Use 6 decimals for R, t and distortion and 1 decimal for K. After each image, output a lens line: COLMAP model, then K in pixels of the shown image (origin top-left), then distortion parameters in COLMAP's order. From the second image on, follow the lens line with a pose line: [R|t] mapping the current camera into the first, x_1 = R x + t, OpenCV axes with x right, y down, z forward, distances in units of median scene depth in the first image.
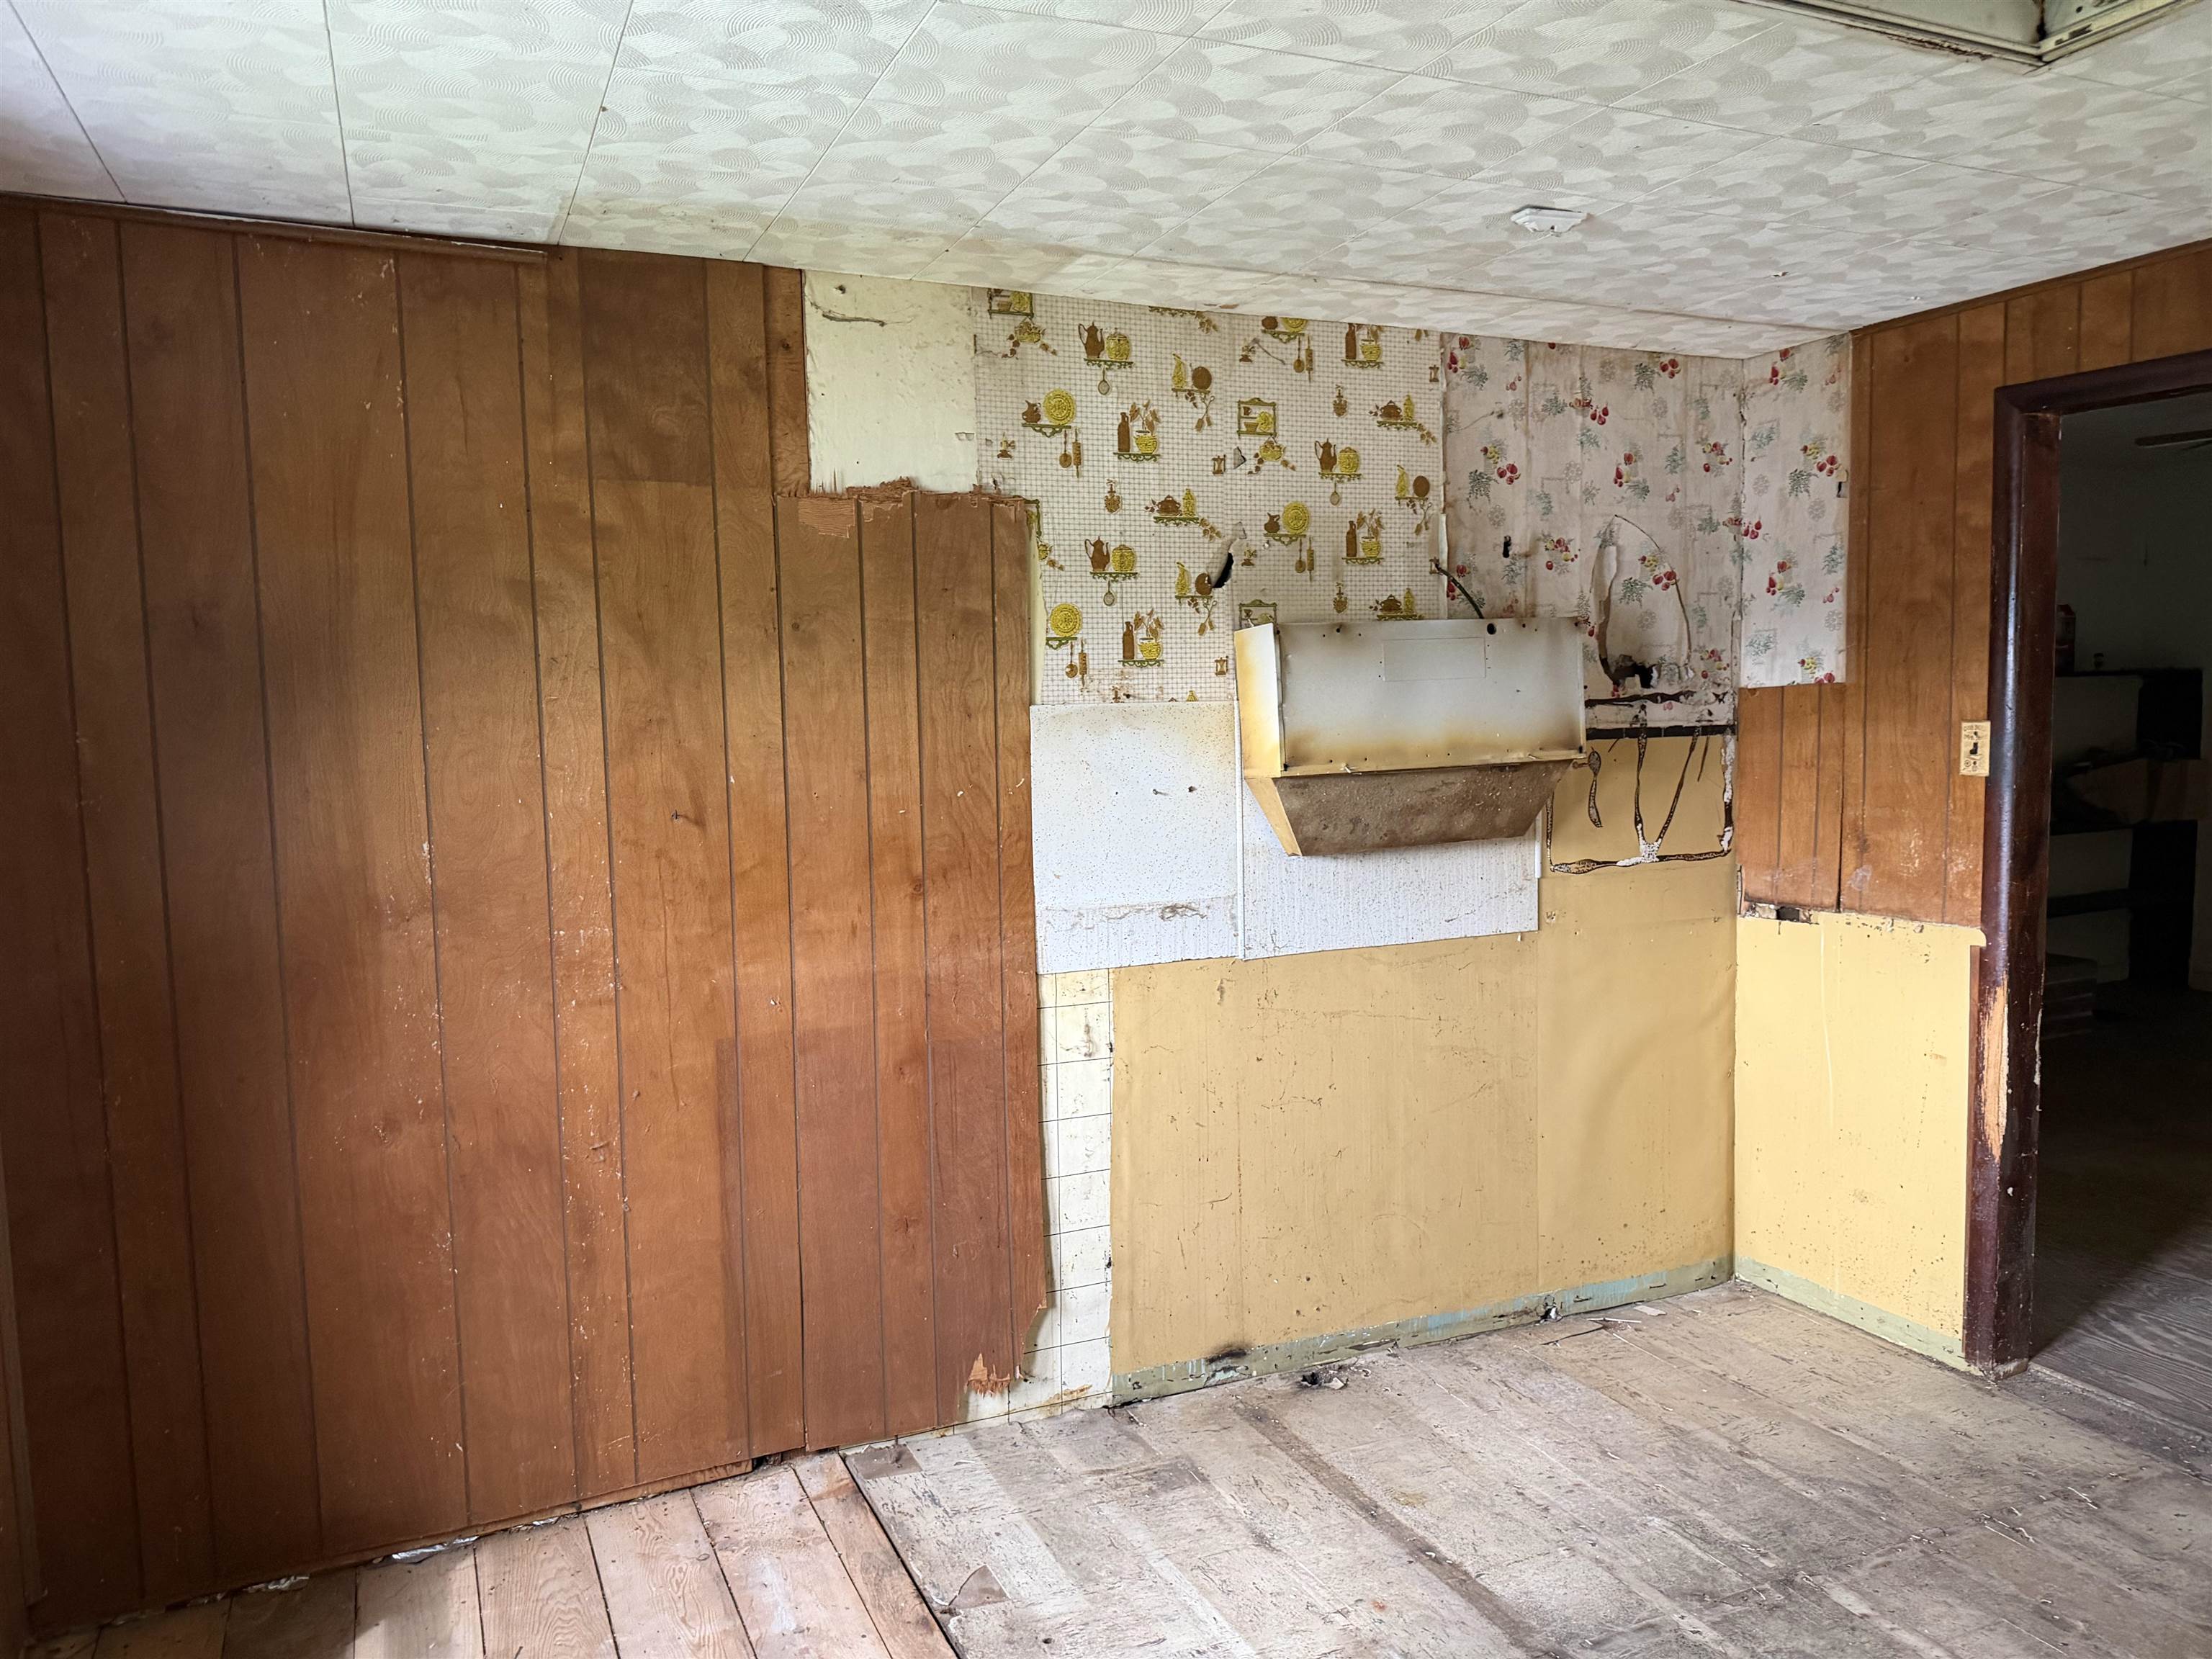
lens RADIAL K [[1580.7, 0, 1109.3], [0, 1580.7, 835.6], [0, 0, 1]] dist [0.040503, -0.038631]
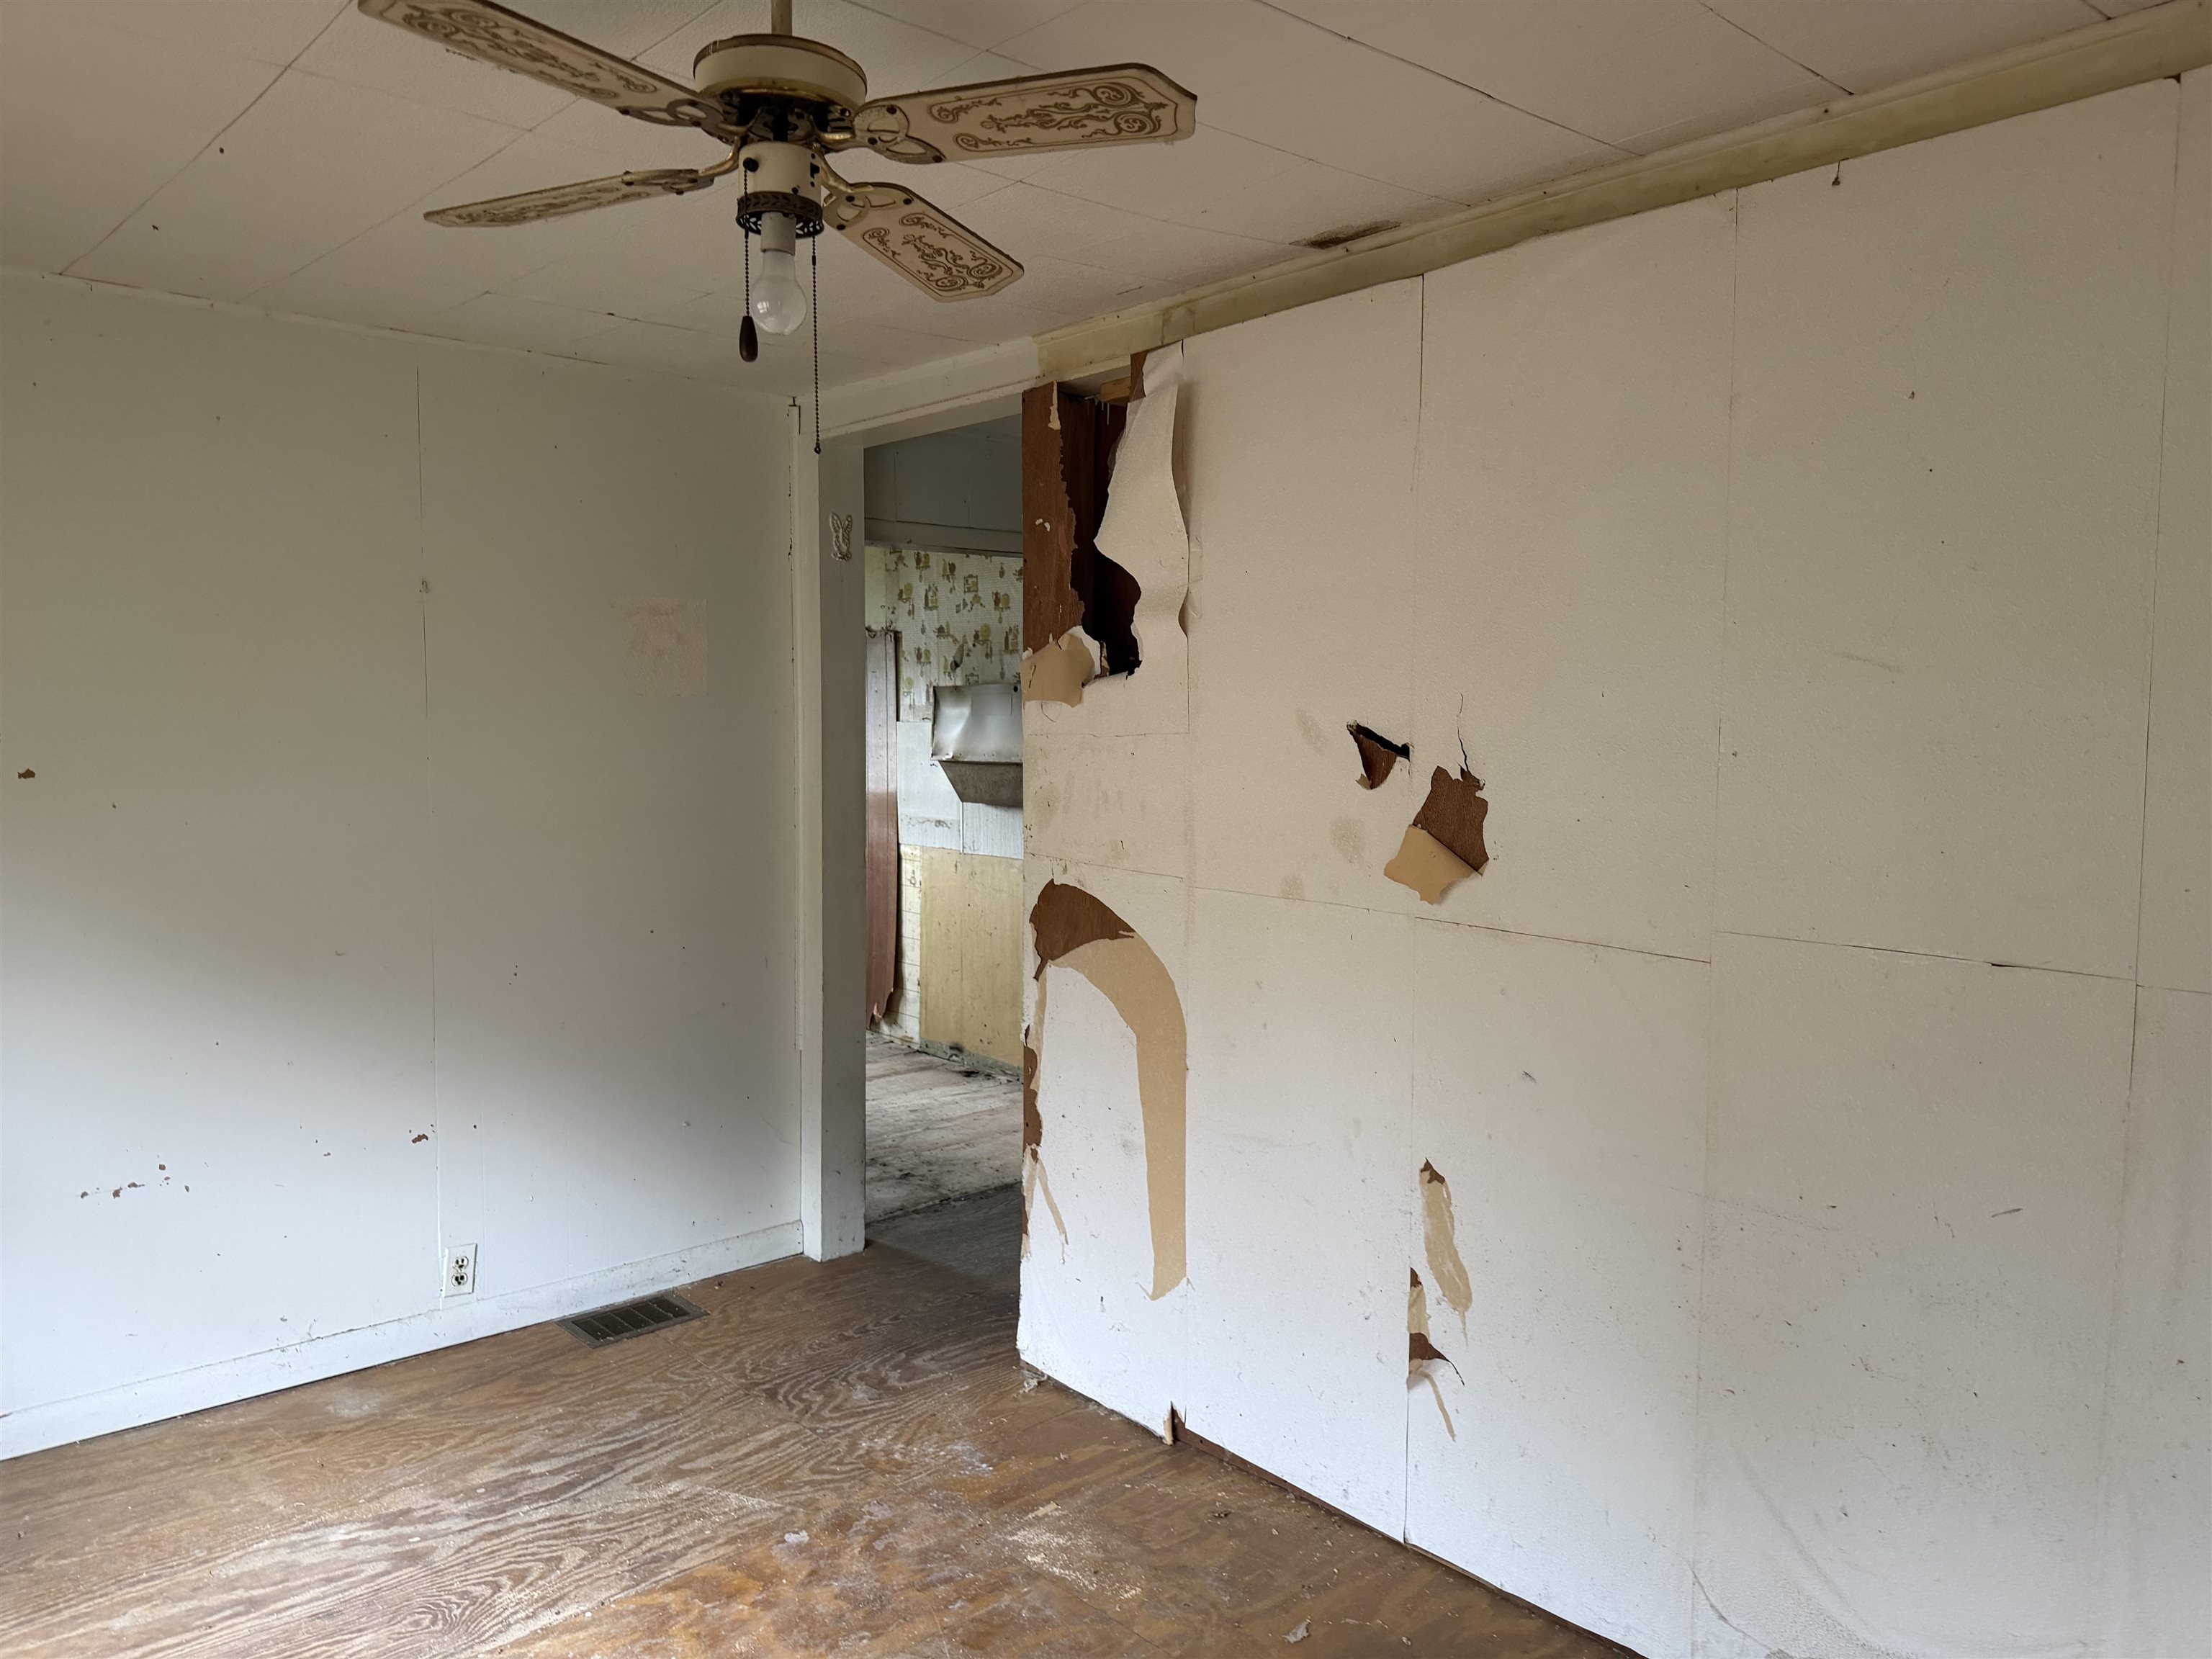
lens RADIAL K [[1580.7, 0, 1114.9], [0, 1580.7, 830.5], [0, 0, 1]] dist [0.040503, -0.038631]
pose [[0.310864, 0.096465, -0.945547, 2.101458], [-0.095396, 0.992979, 0.069941, -0.110909], [0.945655, 0.068459, 0.317883, 0.560163]]
